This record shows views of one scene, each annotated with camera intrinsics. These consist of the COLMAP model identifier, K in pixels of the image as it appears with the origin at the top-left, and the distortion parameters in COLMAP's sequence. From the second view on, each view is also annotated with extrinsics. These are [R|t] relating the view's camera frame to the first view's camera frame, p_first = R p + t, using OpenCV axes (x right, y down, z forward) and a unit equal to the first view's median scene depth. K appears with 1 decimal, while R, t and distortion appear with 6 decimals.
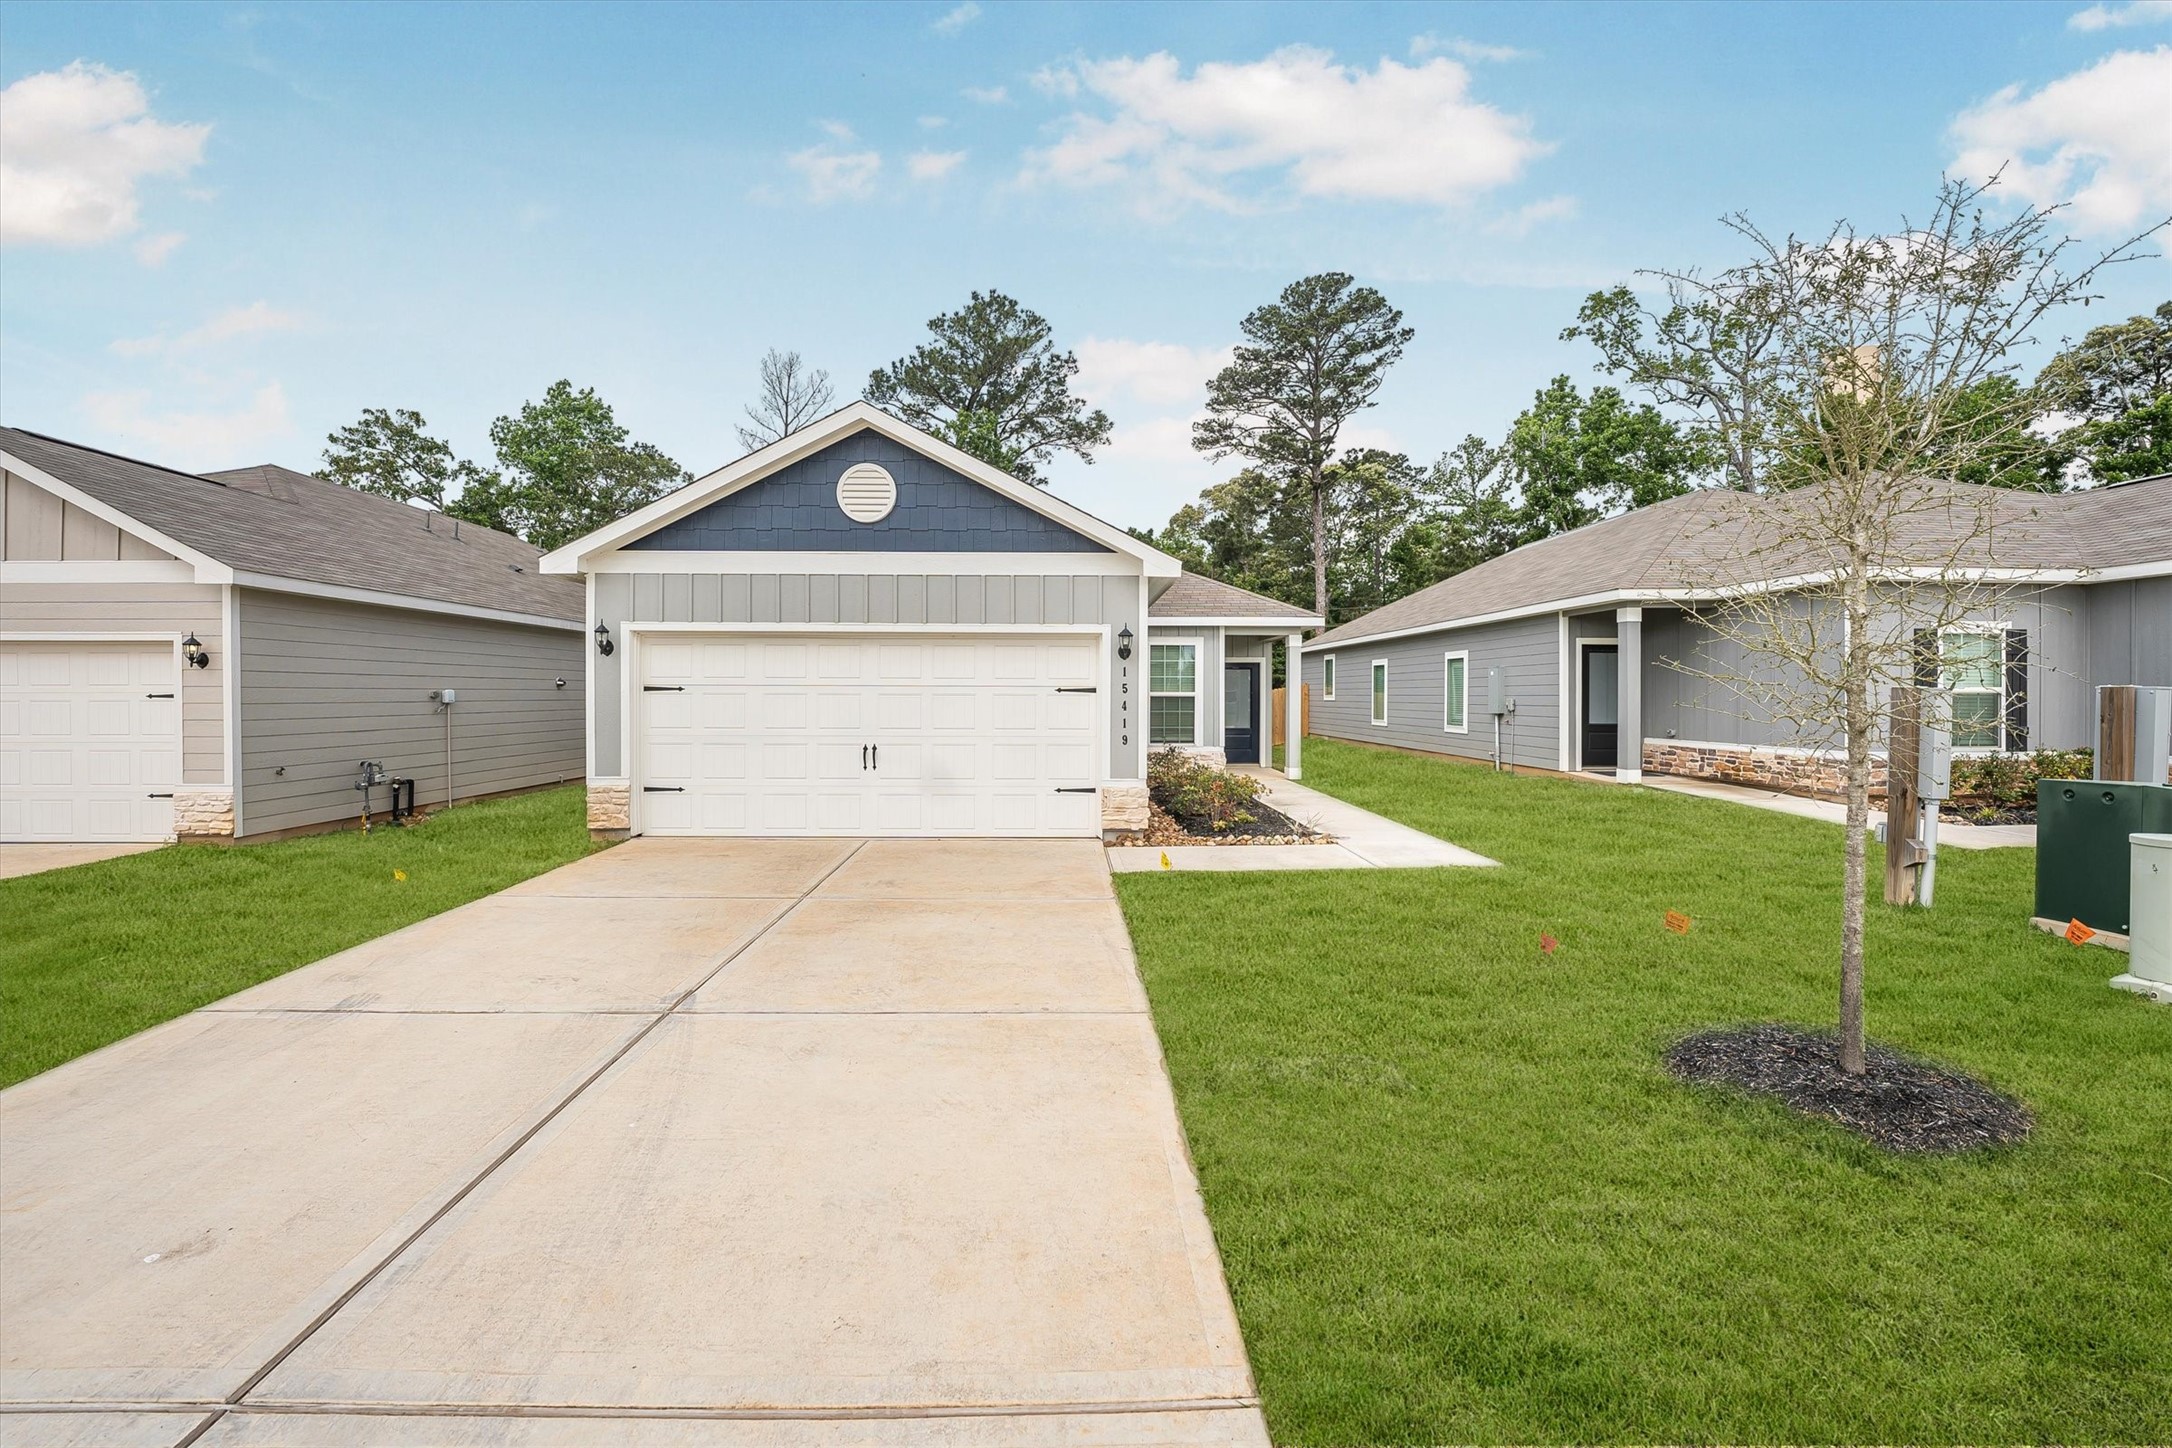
lens RADIAL K [[897.4, 0, 1082.2], [0, 897.4, 703.8], [0, 0, 1]] dist [-0.028626, -0.000399]
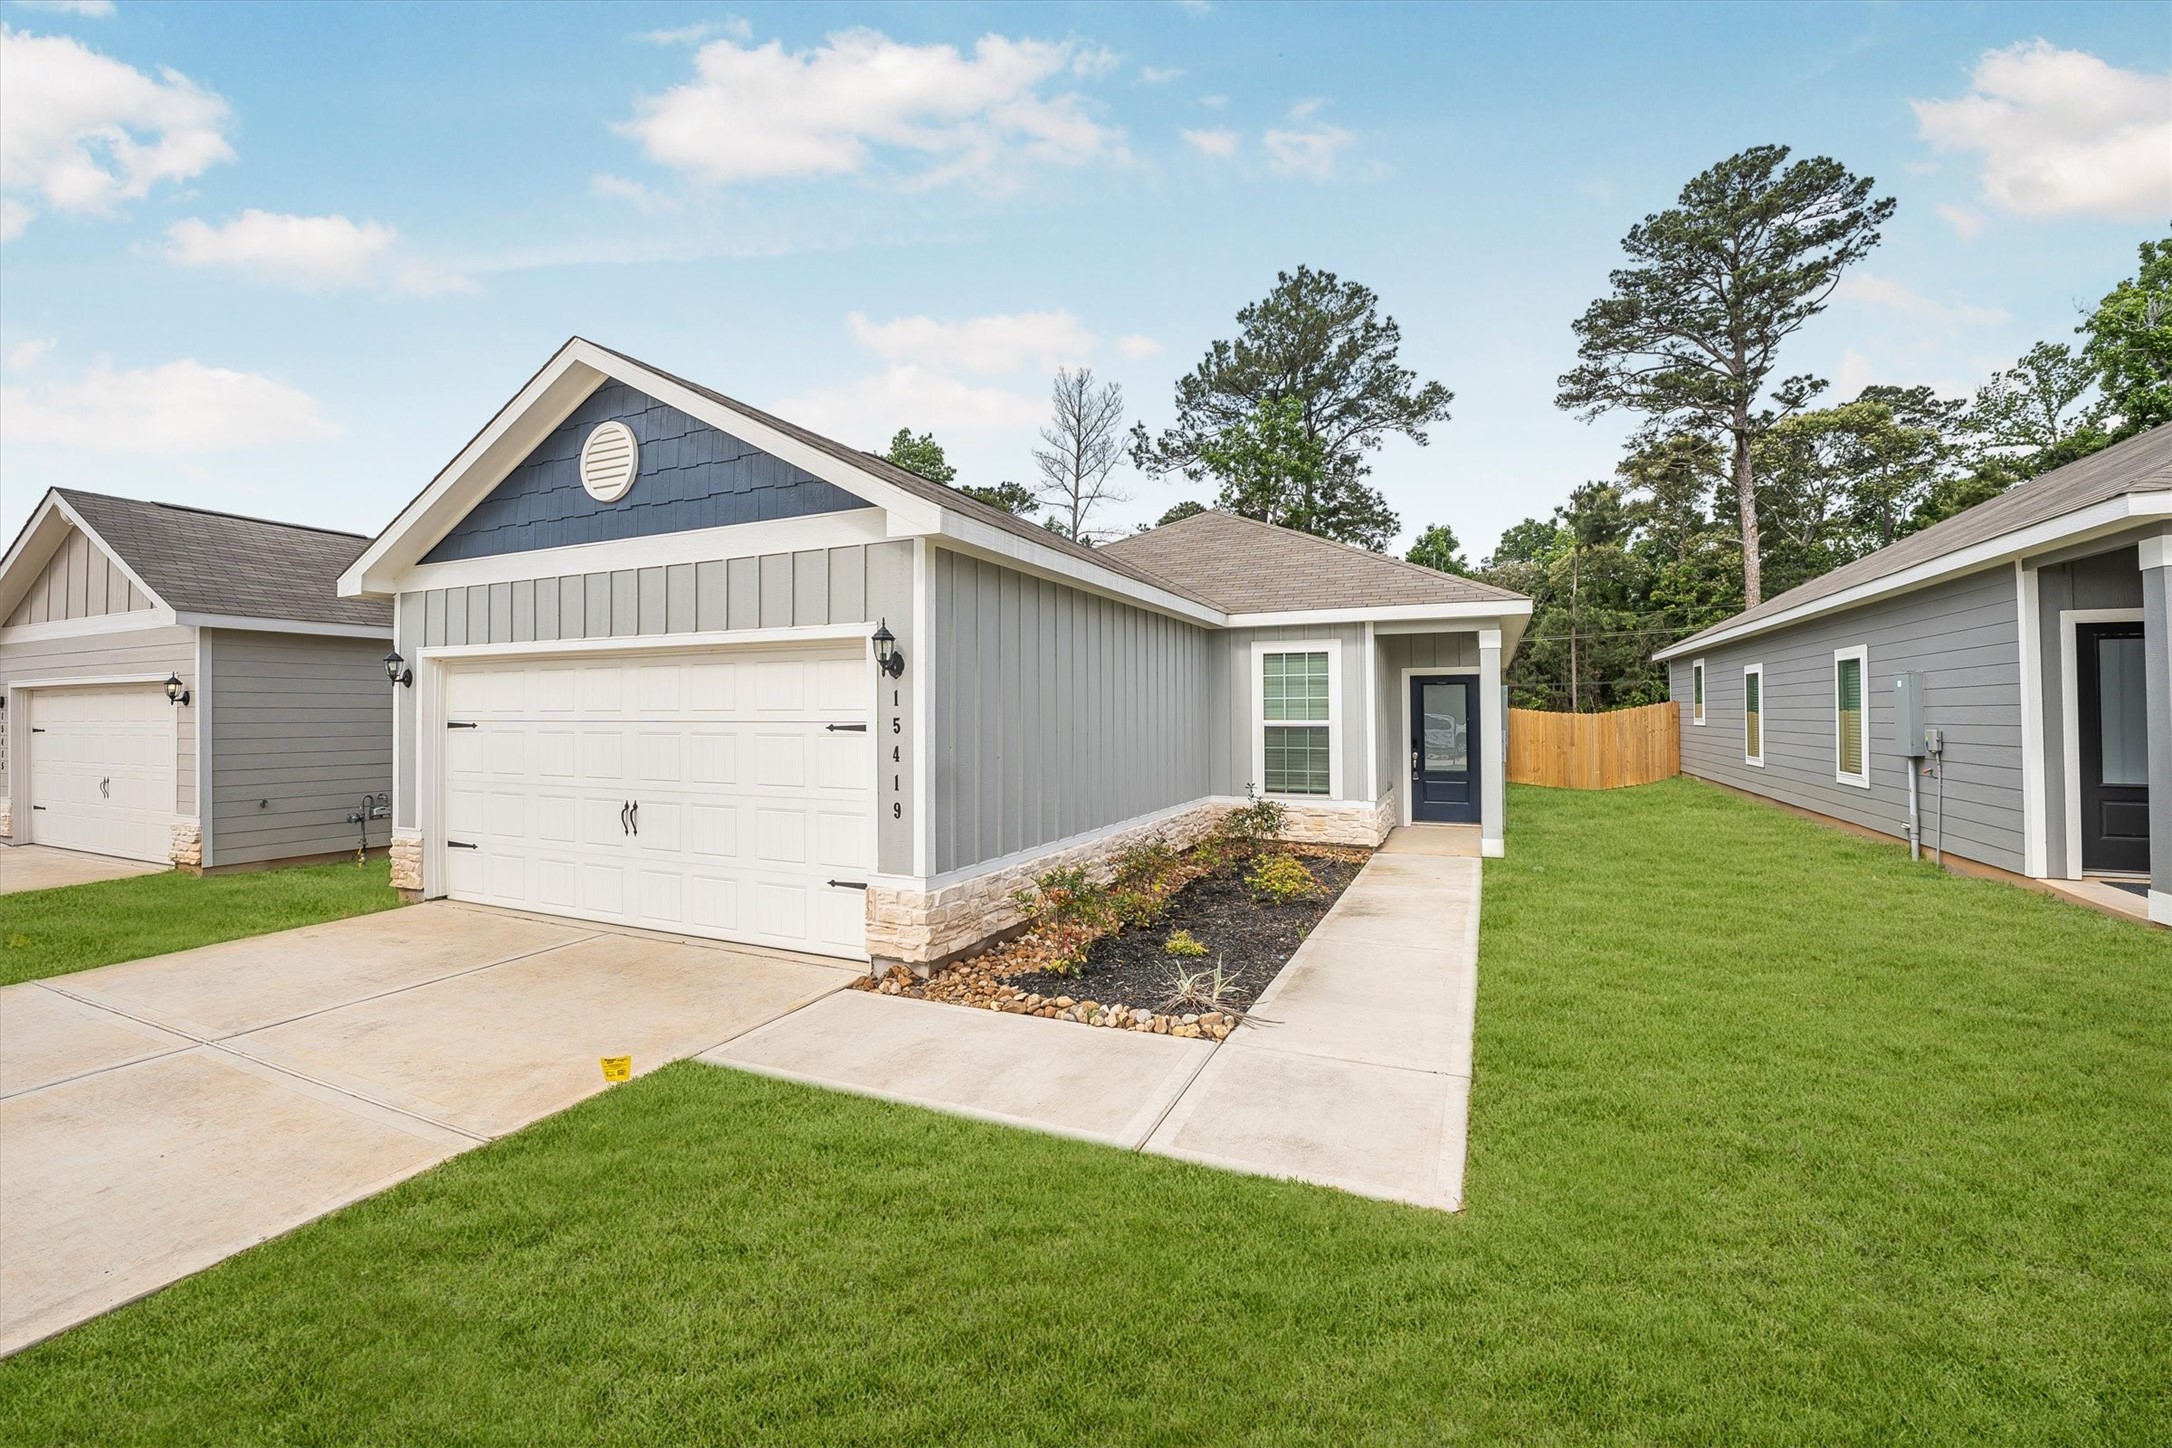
lens RADIAL K [[897.4, 0, 1082.2], [0, 897.4, 703.8], [0, 0, 1]] dist [-0.028626, -0.000399]
pose [[0.899731, -0.010241, -0.436325, 0.086584], [0.001057, 0.999773, -0.021286, -0.003846], [0.436444, 0.018691, 0.899537, 0.103377]]
